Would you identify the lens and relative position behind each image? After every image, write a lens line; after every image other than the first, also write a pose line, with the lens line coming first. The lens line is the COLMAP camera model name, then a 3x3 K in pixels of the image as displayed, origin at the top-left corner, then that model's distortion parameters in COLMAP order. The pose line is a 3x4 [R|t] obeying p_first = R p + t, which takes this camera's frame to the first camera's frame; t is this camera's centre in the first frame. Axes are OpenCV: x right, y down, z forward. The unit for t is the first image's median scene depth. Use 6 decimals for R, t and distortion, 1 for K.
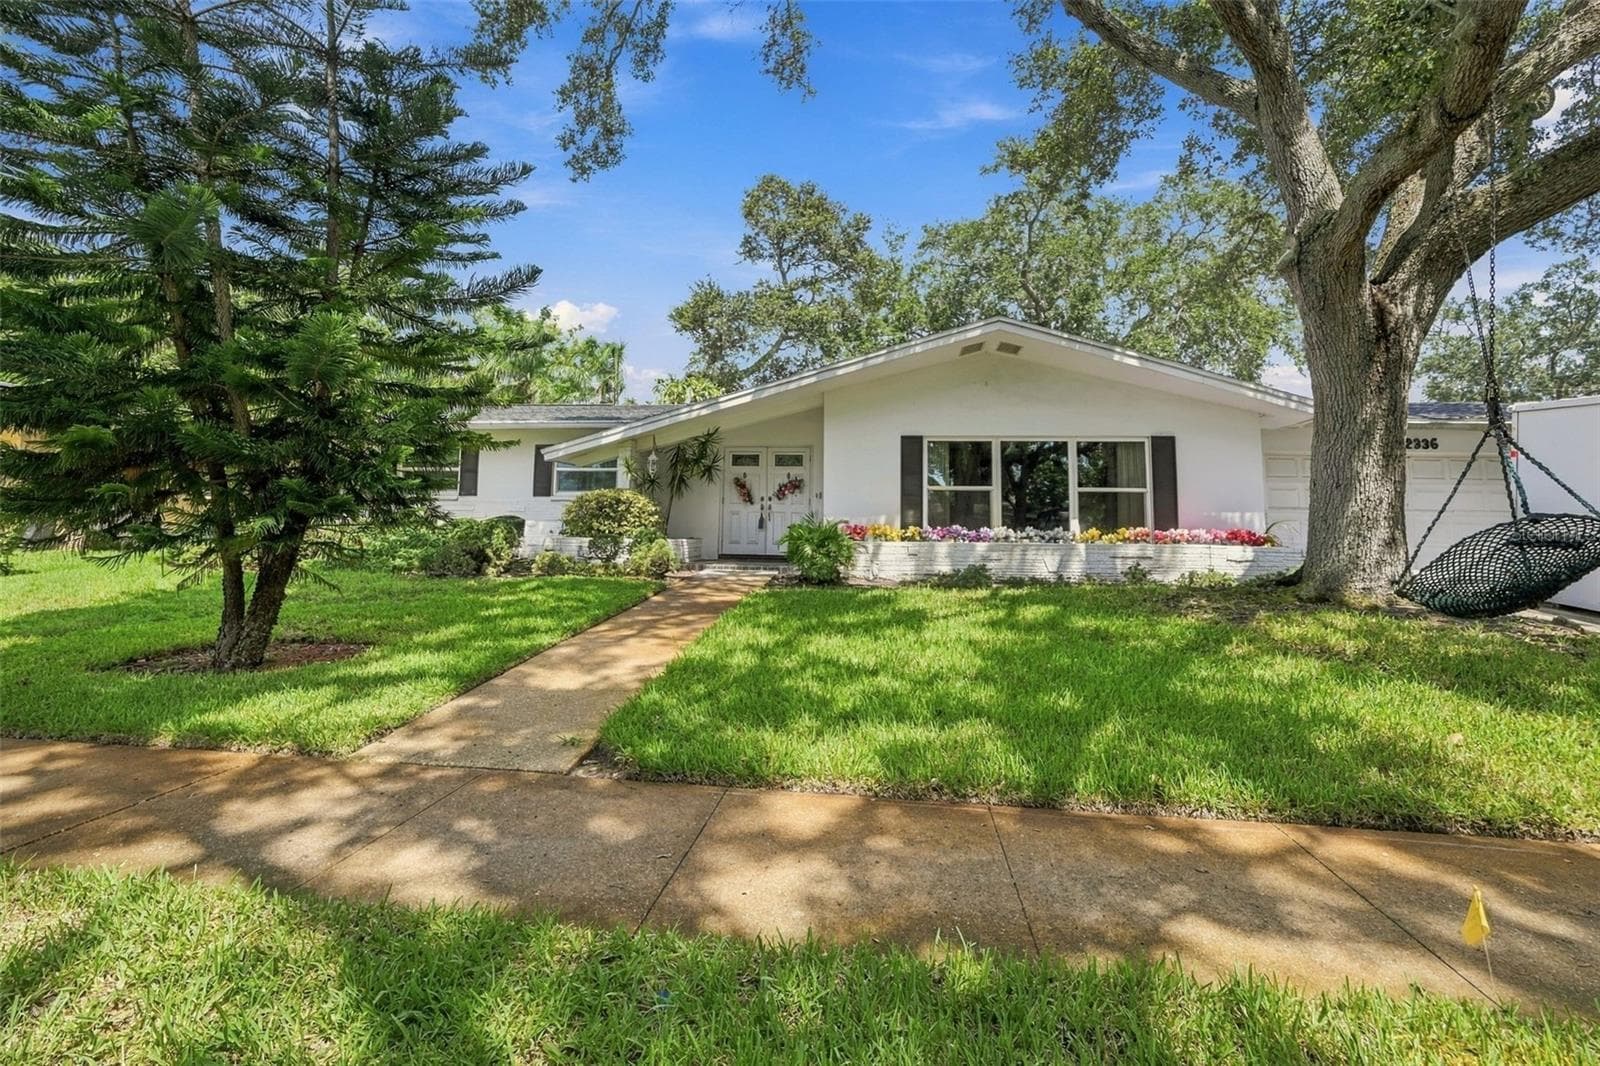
lens RADIAL K [[681.7, 0, 776.3], [0, 681.7, 436.1], [0, 0, 1]] dist [-0.000826, -0.000175]
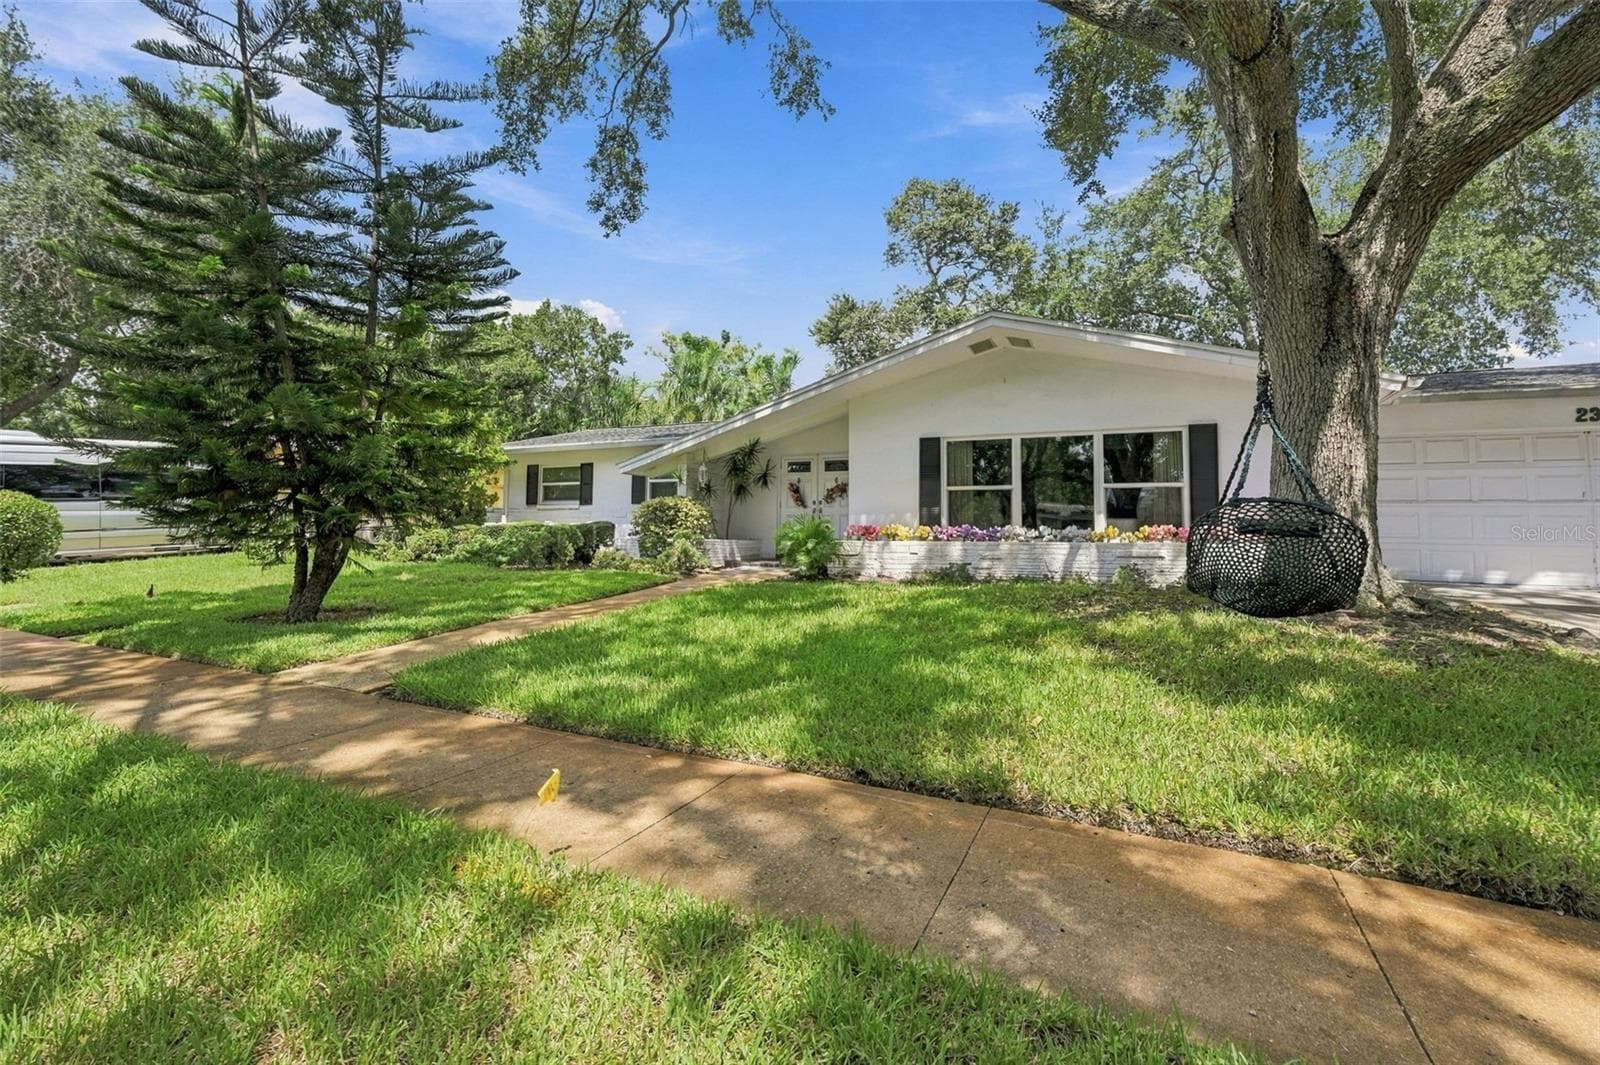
lens RADIAL K [[681.8, 0, 791.0], [0, 681.8, 462.8], [0, 0, 1]] dist [0.000388, 0.000065]
pose [[0.947956, -0.039177, -0.315981, 0.360865], [0.047749, 0.998670, 0.019429, 0.008870], [0.314800, -0.033506, 0.948566, -0.032996]]
